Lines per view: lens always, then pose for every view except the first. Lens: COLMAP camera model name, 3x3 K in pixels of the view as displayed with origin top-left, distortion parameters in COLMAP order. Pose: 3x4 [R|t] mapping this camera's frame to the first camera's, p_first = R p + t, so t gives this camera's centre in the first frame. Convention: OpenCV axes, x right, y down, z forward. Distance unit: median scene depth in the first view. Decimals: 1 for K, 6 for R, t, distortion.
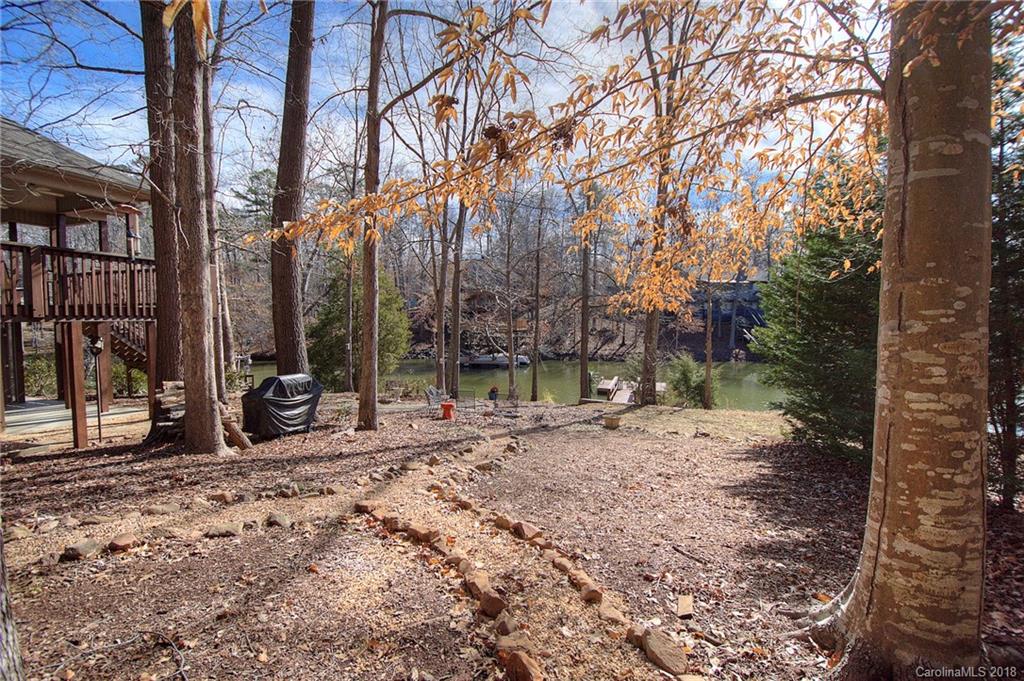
lens RADIAL K [[463.5, 0, 507.3], [0, 463.5, 344.5], [0, 0, 1]] dist [-0.019471, -0.005308]
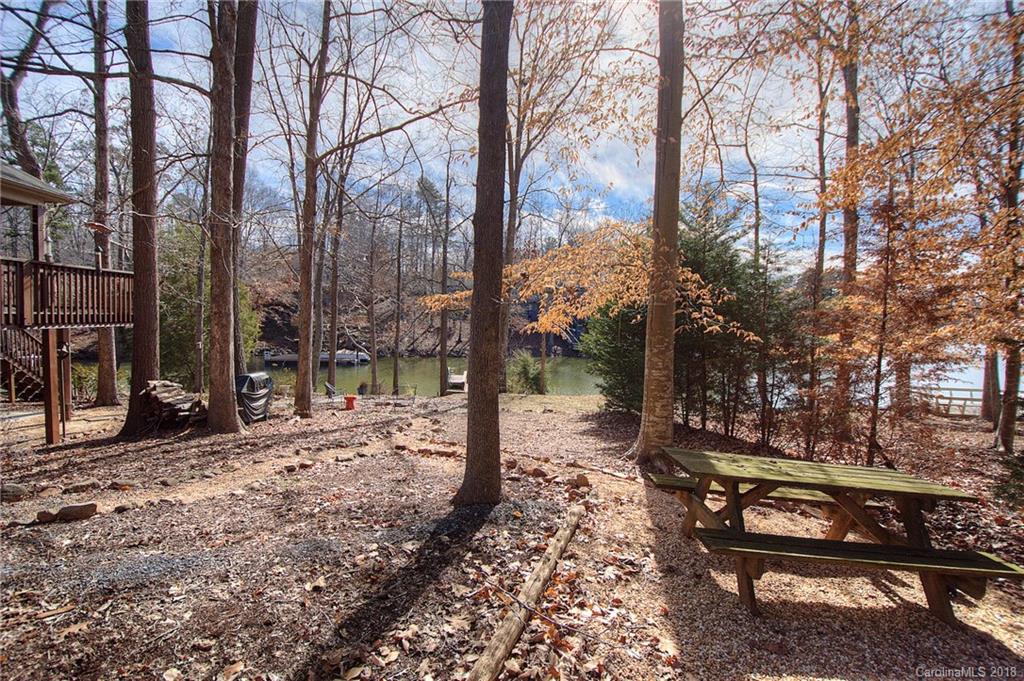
lens RADIAL K [[463.5, 0, 516.7], [0, 463.5, 342.4], [0, 0, 1]] dist [-0.019471, -0.005308]
pose [[0.926824, 0.002456, 0.375487, -0.286178], [-0.004077, 0.999985, 0.003523, -0.022763], [-0.375473, -0.004796, 0.926821, -0.386061]]
